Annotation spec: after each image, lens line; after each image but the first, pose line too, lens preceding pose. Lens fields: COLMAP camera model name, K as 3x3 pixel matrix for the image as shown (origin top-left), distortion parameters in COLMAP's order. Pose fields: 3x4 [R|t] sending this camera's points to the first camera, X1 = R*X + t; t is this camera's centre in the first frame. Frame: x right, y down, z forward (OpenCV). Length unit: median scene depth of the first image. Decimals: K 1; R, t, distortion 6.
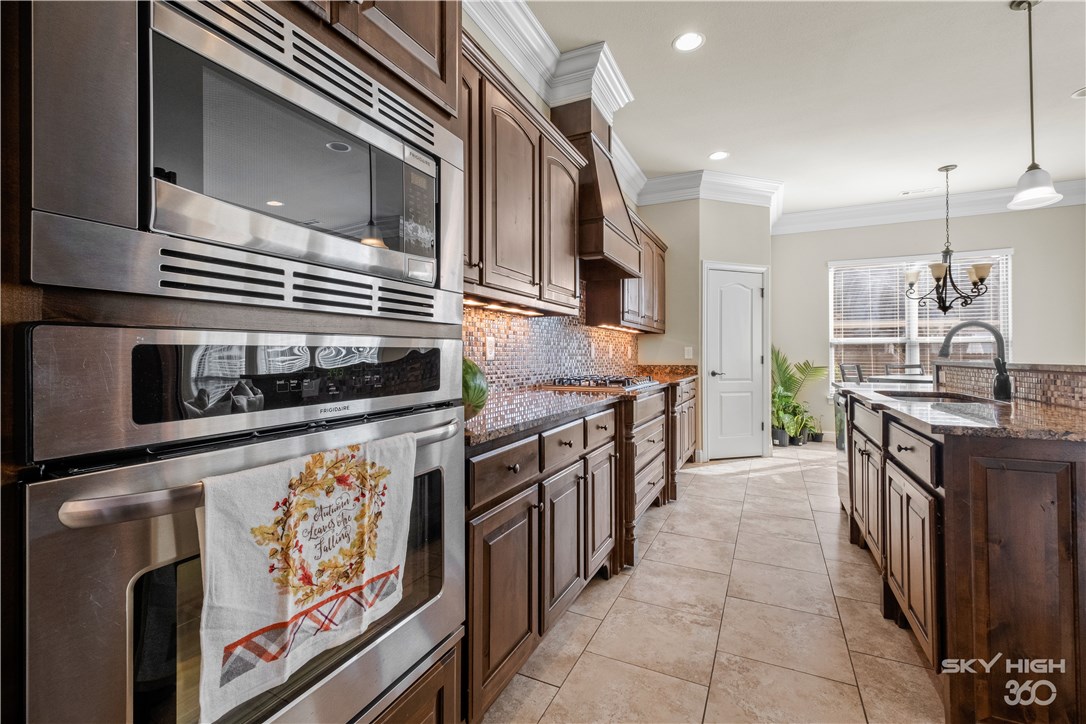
lens RADIAL K [[469.0, 0, 542.4], [0, 469.0, 350.9], [0, 0, 1]] dist [0.012897, -0.002199]
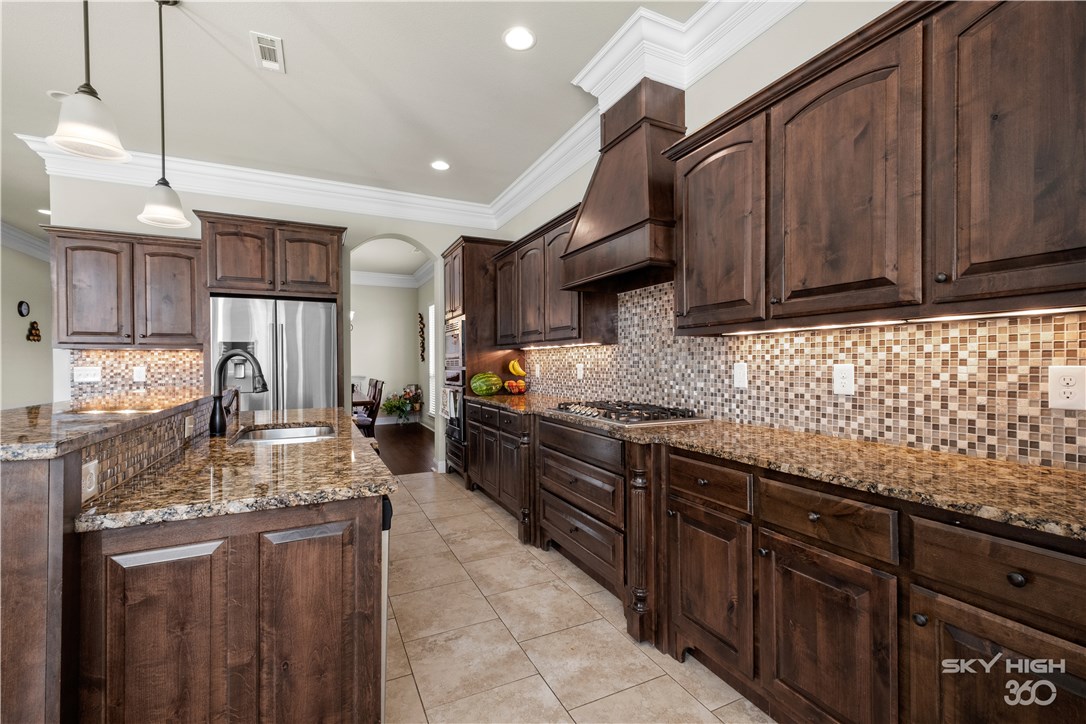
lens RADIAL K [[469.0, 0, 542.9], [0, 469.0, 366.6], [0, 0, 1]] dist [0.012897, -0.002199]
pose [[-0.619405, 0.009037, -0.785020, 0.613762], [0.011996, 0.999926, 0.002046, -0.013009], [0.784980, -0.008150, -0.619467, 0.973660]]
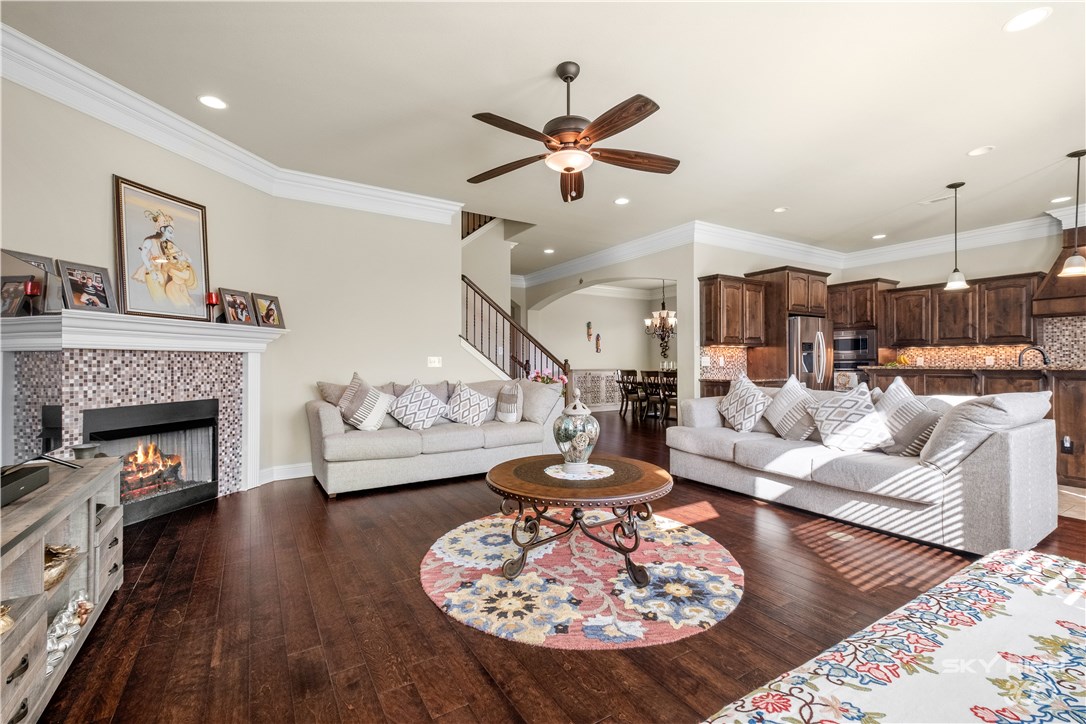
lens RADIAL K [[469.0, 0, 542.5], [0, 469.0, 359.3], [0, 0, 1]] dist [0.012897, -0.002199]
pose [[-0.531889, -0.006348, -0.846790, 1.858815], [0.010008, 0.999855, -0.013781, -0.000345], [0.846755, -0.015805, -0.531749, 0.146213]]
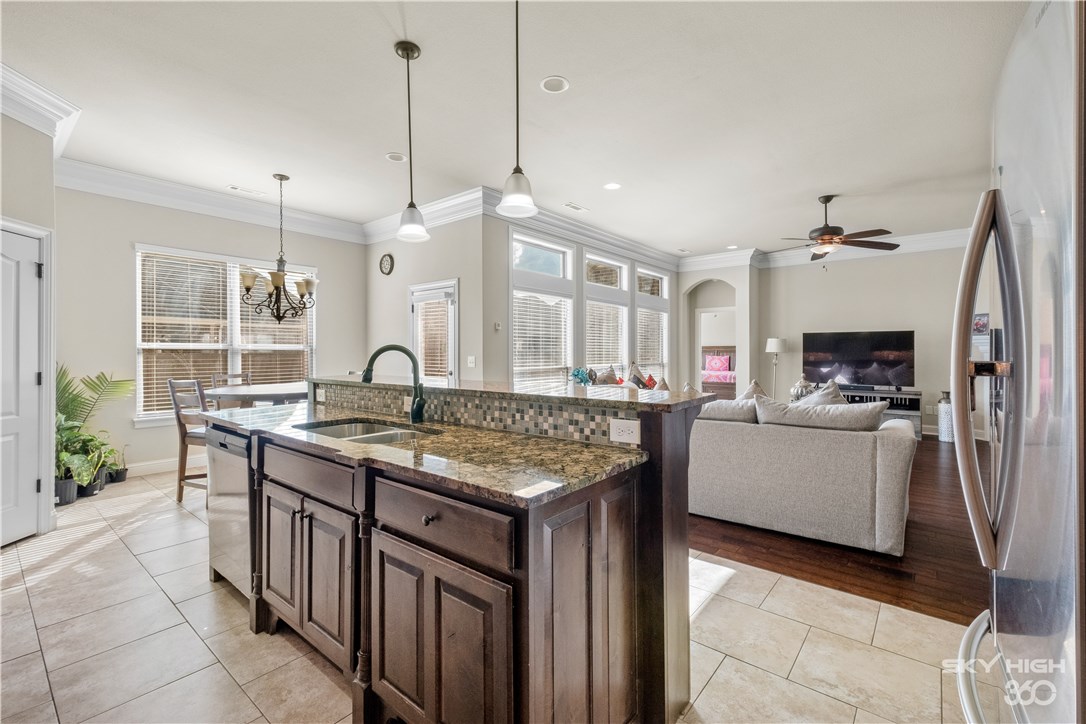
lens RADIAL K [[469.0, 0, 539.7], [0, 469.0, 350.0], [0, 0, 1]] dist [0.012897, -0.002199]
pose [[0.238567, 0.001223, 0.971125, 0.019652], [-0.007786, 0.999969, 0.000654, -0.026776], [-0.971095, -0.007717, 0.238570, 0.231244]]
